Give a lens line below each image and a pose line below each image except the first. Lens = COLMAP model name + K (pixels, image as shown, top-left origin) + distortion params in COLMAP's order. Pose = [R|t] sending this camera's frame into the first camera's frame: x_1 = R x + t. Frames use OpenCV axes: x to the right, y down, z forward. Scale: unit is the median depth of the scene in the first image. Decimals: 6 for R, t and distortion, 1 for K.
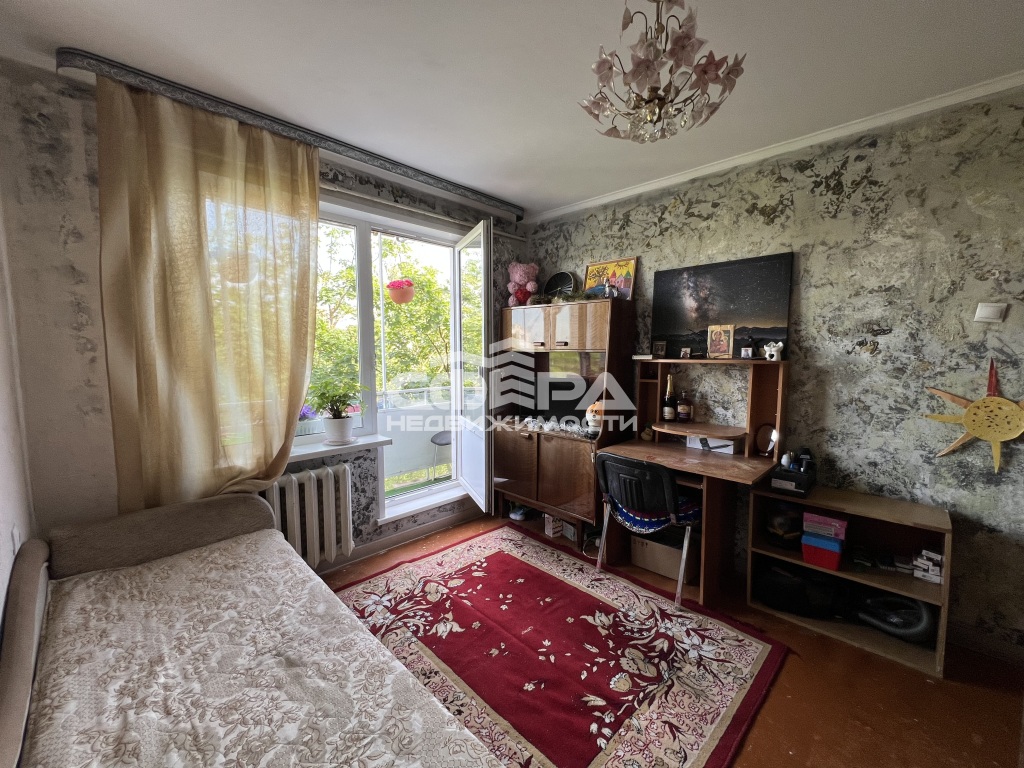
lens RADIAL K [[426.4, 0, 512.0], [0, 426.4, 384.0], [0, 0, 1]] dist [0.008171, -0.000284]
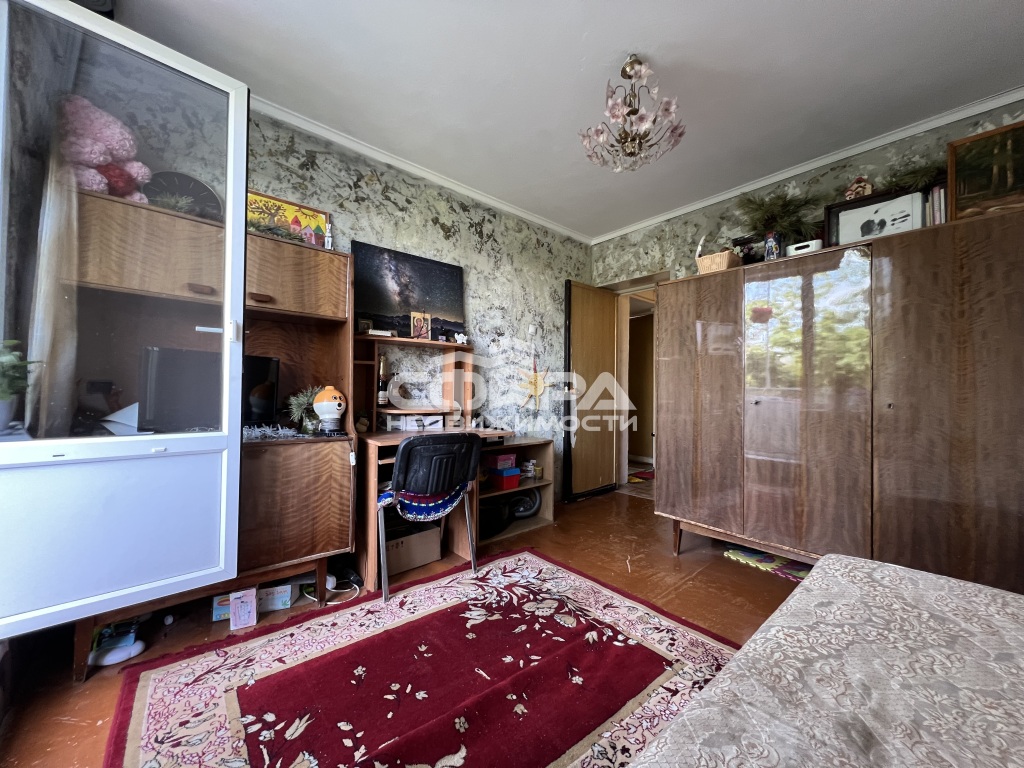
lens RADIAL K [[426.4, 0, 512.0], [0, 426.4, 384.0], [0, 0, 1]] dist [0.008171, -0.000284]
pose [[0.041837, 0.020369, 0.998917, -0.674386], [0.065501, 0.997585, -0.023085, 0.096151], [-0.996975, 0.066395, 0.040402, 0.845404]]
